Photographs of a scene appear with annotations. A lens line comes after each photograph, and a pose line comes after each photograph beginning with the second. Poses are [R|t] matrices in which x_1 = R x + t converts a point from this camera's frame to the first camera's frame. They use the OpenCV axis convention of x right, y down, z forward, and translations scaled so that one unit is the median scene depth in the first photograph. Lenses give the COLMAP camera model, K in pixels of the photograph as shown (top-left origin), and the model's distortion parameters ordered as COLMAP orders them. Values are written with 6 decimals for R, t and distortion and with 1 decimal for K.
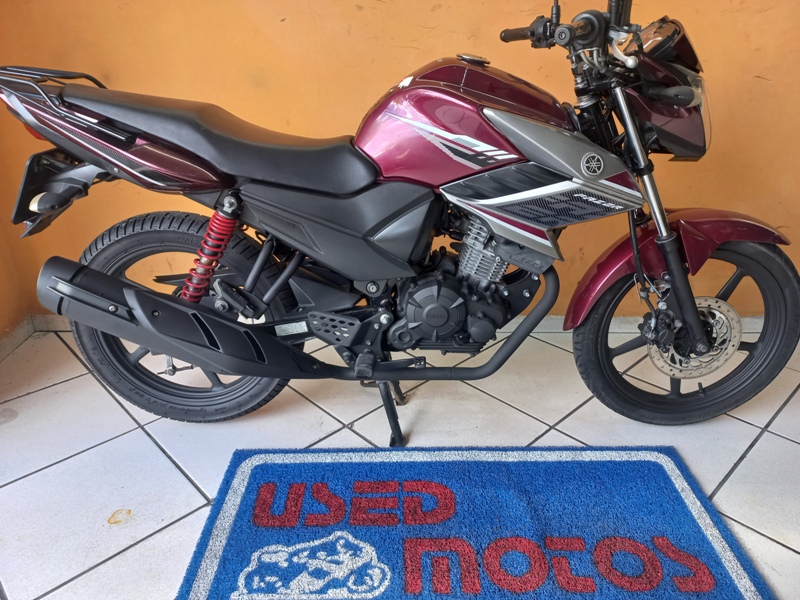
lens RADIAL K [[573.9, 0, 398.4], [0, 573.9, 301.8], [0, 0, 1]] dist [0.035423, -0.035157]
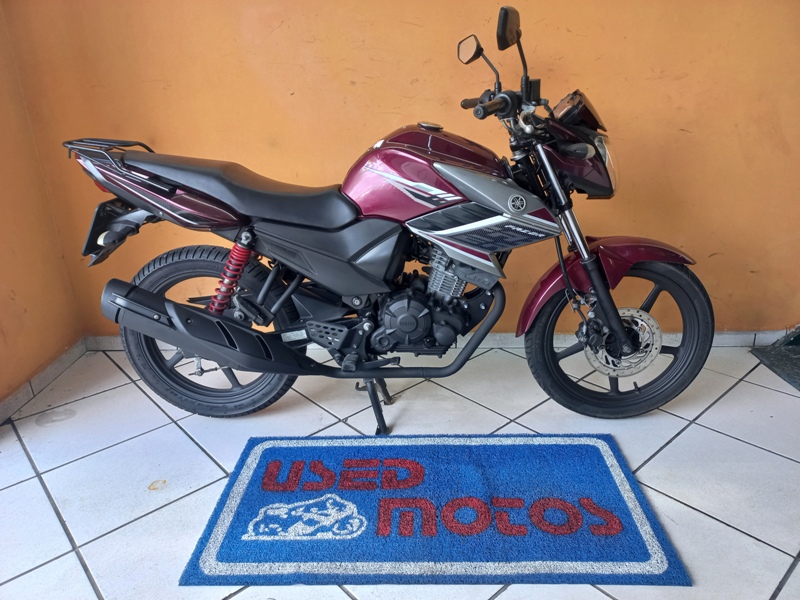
lens RADIAL K [[573.9, 0, 398.9], [0, 573.9, 301.8], [0, 0, 1]] dist [0.035423, -0.035157]
pose [[0.999089, -0.010578, -0.041341, 0.103058], [0.007557, 0.997336, -0.072554, 0.070355], [0.041998, 0.072175, 0.996507, -0.267835]]
